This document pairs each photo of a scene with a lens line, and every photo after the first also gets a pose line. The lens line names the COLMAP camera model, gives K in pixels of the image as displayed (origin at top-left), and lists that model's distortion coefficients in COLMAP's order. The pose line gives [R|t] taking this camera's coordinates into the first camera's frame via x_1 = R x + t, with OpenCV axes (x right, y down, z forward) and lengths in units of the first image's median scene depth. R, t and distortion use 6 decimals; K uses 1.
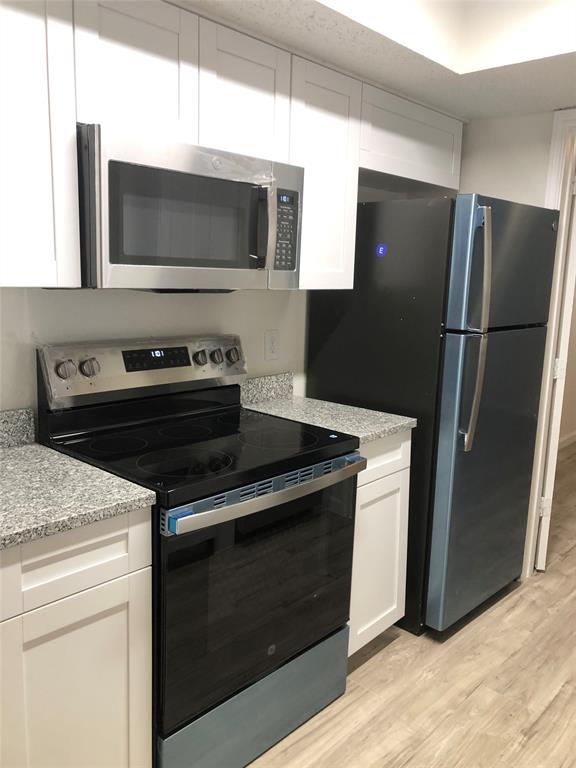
lens RADIAL K [[629.3, 0, 296.3], [0, 629.3, 380.0], [0, 0, 1]] dist [0.052488, -0.061664]
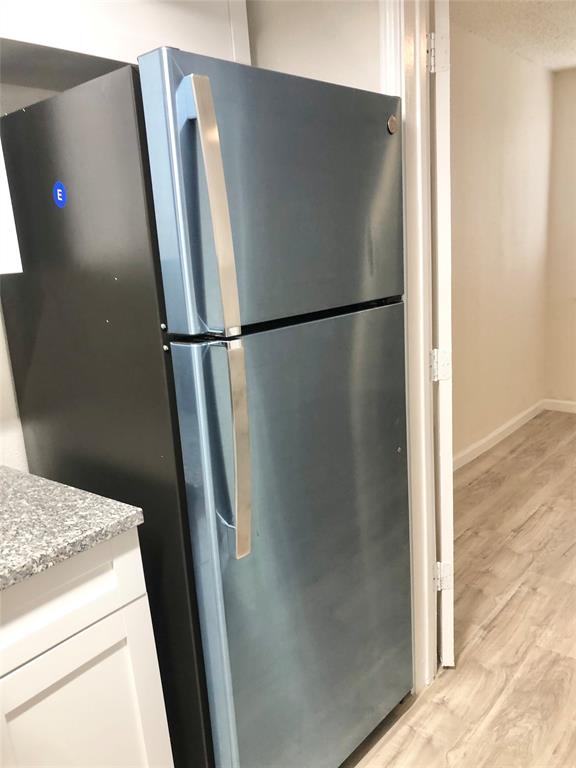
lens RADIAL K [[629.3, 0, 282.5], [0, 629.3, 403.6], [0, 0, 1]] dist [0.052488, -0.061664]
pose [[0.993915, -0.109547, 0.011534, 0.337751], [0.108571, 0.991941, 0.065317, -0.051635], [-0.018596, -0.063667, 0.997798, 0.514268]]
